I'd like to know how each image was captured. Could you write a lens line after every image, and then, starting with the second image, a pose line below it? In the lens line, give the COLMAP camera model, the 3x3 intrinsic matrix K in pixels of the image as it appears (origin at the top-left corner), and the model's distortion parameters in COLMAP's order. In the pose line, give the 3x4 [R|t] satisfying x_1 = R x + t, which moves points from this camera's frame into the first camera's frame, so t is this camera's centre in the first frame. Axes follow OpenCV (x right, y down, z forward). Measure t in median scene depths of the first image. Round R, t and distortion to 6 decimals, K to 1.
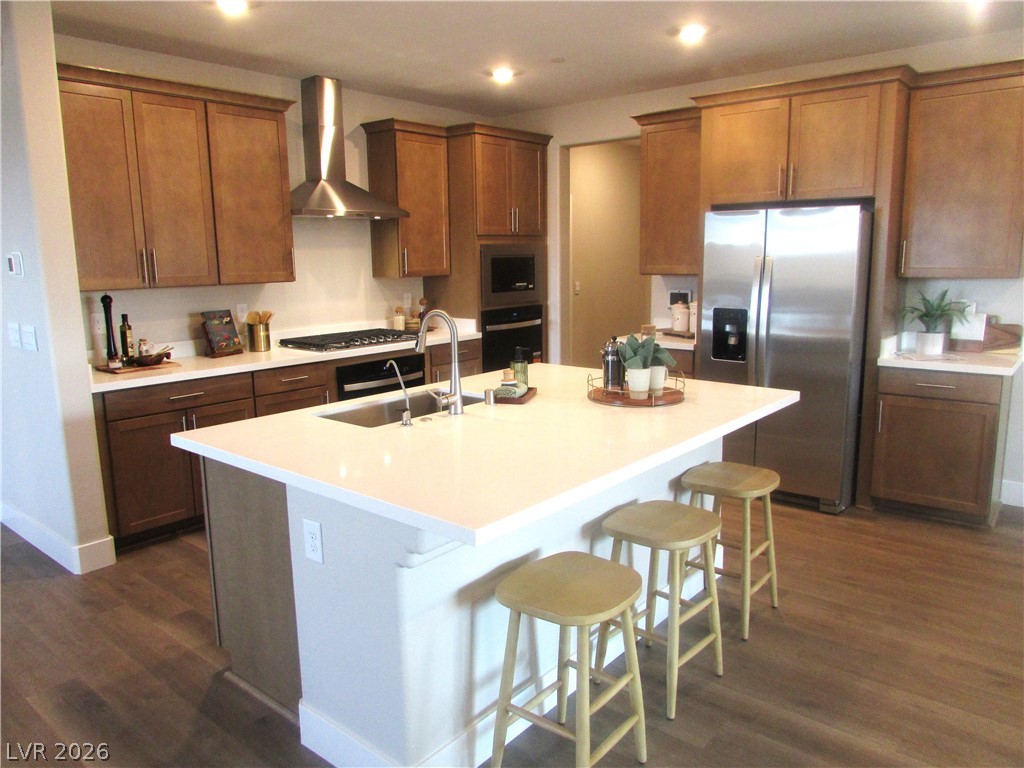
lens RADIAL K [[729.8, 0, 507.9], [0, 729.8, 381.2], [0, 0, 1]] dist [-0.026185, 0.004395]
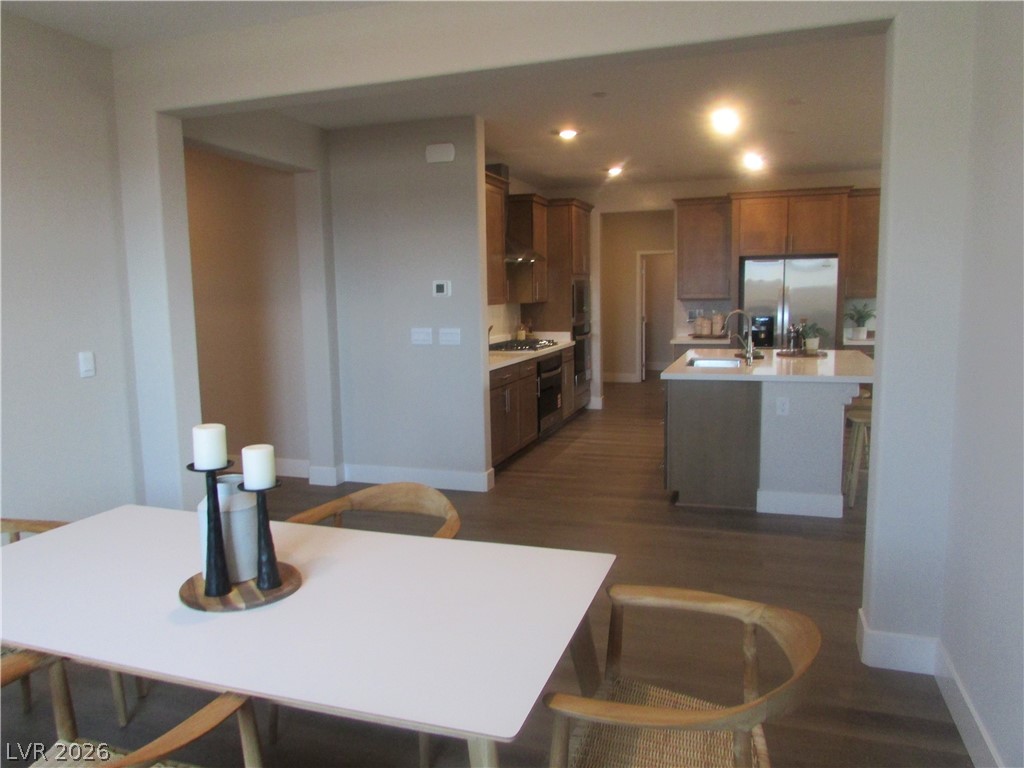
lens RADIAL K [[729.8, 0, 507.9], [0, 729.8, 381.2], [0, 0, 1]] dist [-0.026185, 0.004395]
pose [[0.931686, -0.046032, 0.360335, -0.860794], [0.067427, 0.996616, -0.047023, 0.089390], [-0.356951, 0.068107, 0.931637, -0.358673]]
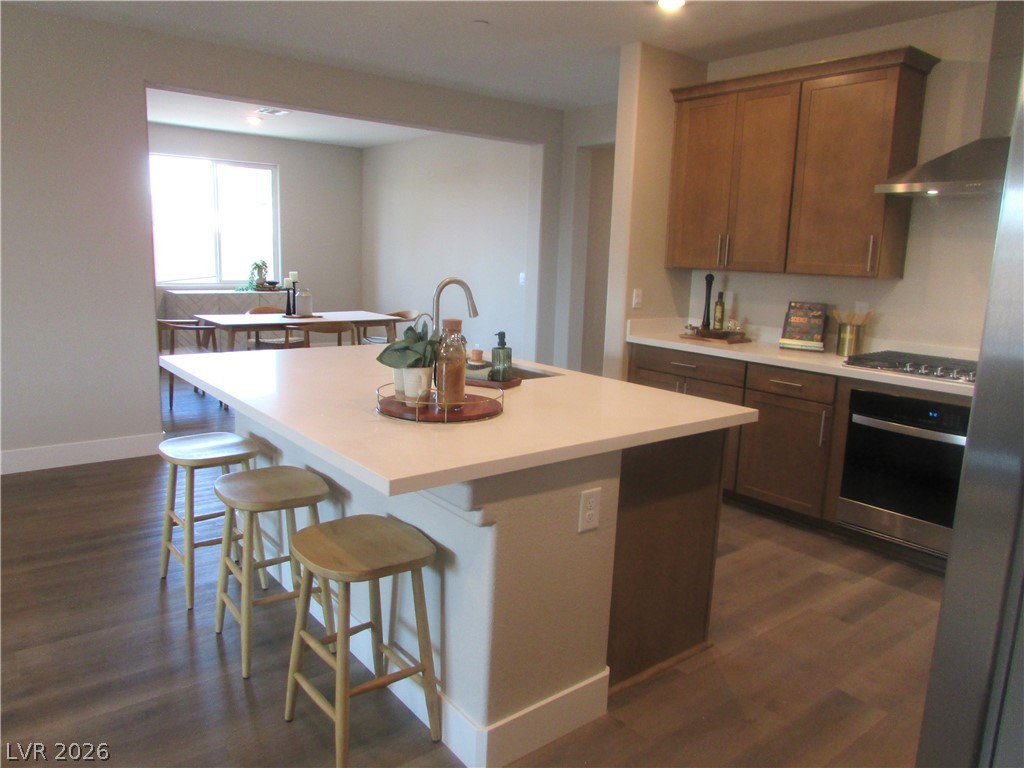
lens RADIAL K [[729.8, 0, 507.9], [0, 729.8, 381.2], [0, 0, 1]] dist [-0.026185, 0.004395]
pose [[-0.200176, 0.178465, -0.963369, 0.607291], [-0.199453, 0.955258, 0.218406, -0.128009], [0.959243, 0.235867, -0.155624, 0.802017]]
